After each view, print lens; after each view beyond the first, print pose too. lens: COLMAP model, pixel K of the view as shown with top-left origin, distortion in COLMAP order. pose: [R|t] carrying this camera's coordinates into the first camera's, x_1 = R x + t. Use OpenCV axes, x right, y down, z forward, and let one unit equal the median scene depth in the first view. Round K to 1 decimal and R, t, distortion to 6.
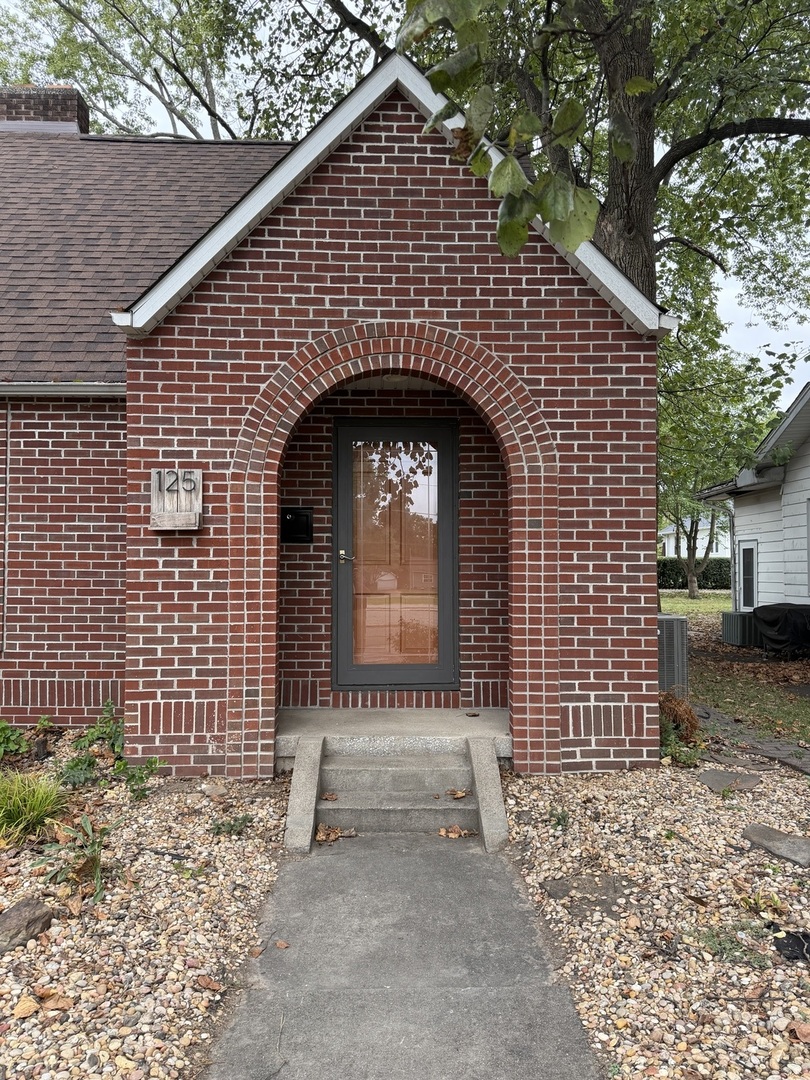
lens RADIAL K [[809.5, 0, 412.9], [0, 809.5, 547.2], [0, 0, 1]] dist [0.084226, -0.007078]
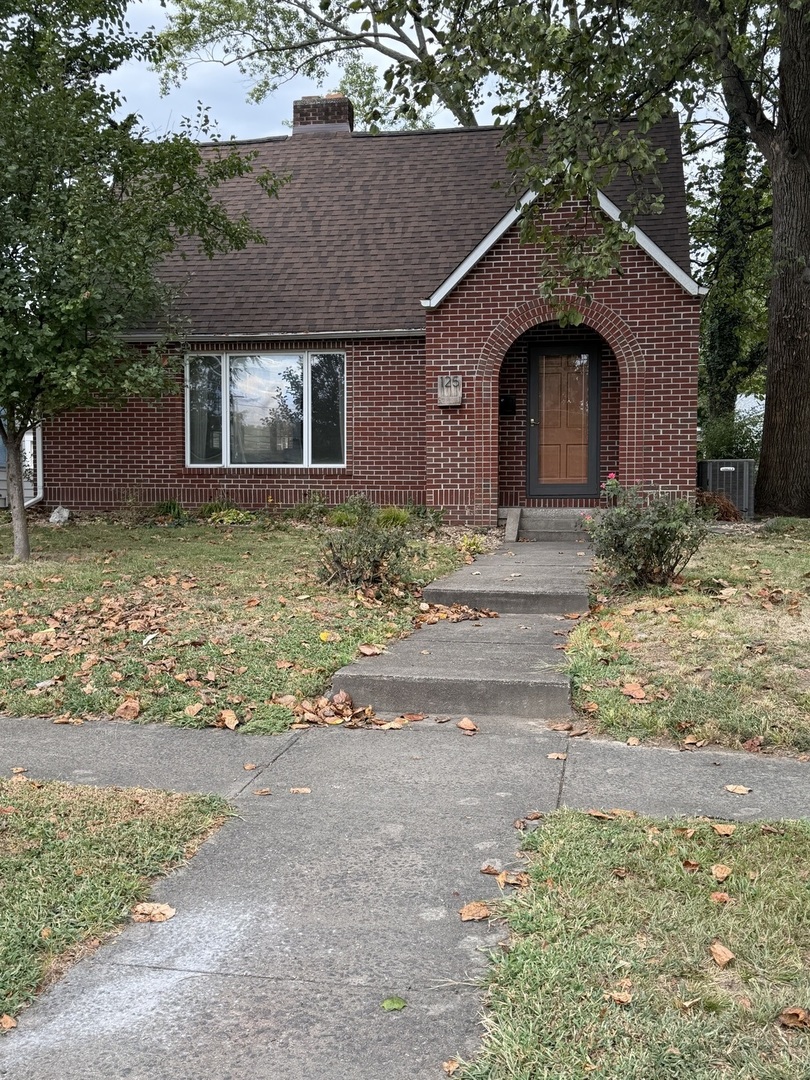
lens RADIAL K [[1109.6, 0, 397.9], [0, 1109.6, 546.6], [0, 0, 1]] dist [0.106500, 0.000000]
pose [[0.975529, 0.008875, -0.219692, 0.193391], [0.006124, 0.997701, 0.067497, 0.139150], [0.219786, -0.067191, 0.973231, -1.722096]]
